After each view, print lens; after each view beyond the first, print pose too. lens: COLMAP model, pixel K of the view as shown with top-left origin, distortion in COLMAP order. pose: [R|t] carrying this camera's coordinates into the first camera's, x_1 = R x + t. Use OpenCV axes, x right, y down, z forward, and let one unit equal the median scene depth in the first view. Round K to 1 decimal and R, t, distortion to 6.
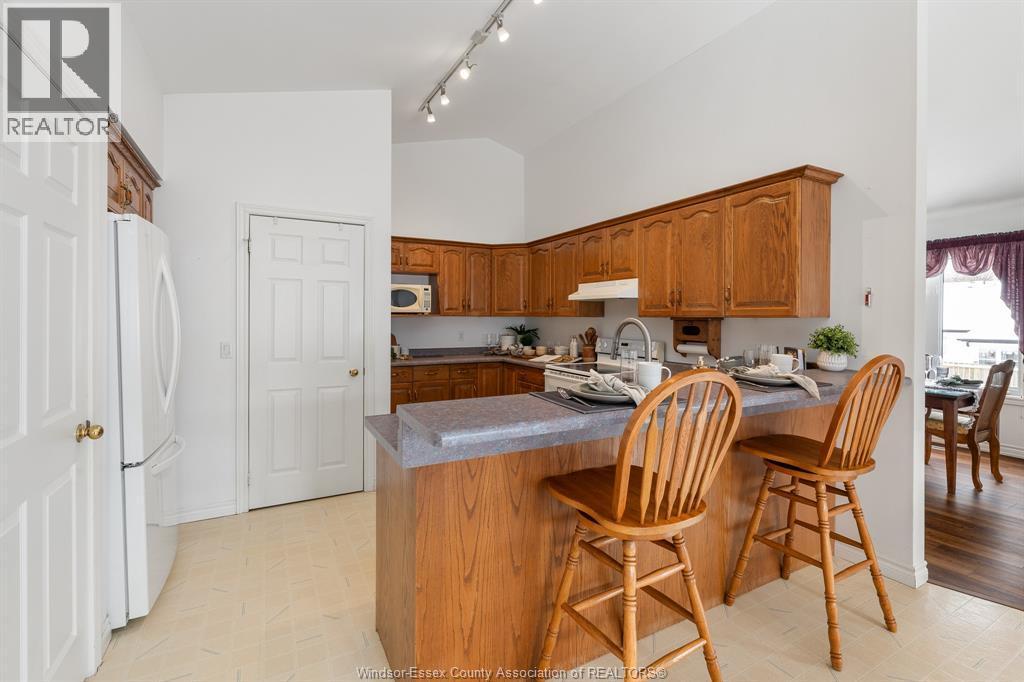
lens RADIAL K [[463.6, 0, 509.6], [0, 463.6, 321.9], [0, 0, 1]] dist [-0.004030, -0.000109]
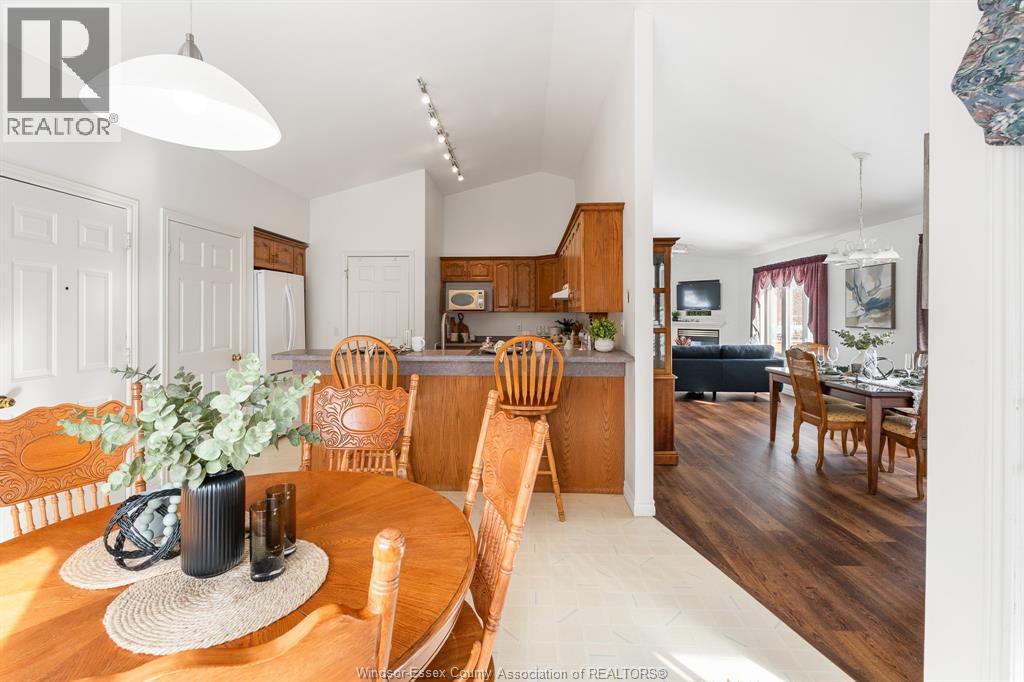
lens RADIAL K [[463.6, 0, 509.6], [0, 463.6, 321.9], [0, 0, 1]] dist [-0.004030, -0.000109]
pose [[0.861648, 0.007277, -0.507455, 0.620055], [-0.003946, 0.999963, 0.007640, 0.006096], [0.507492, -0.004581, 0.861644, -0.162612]]
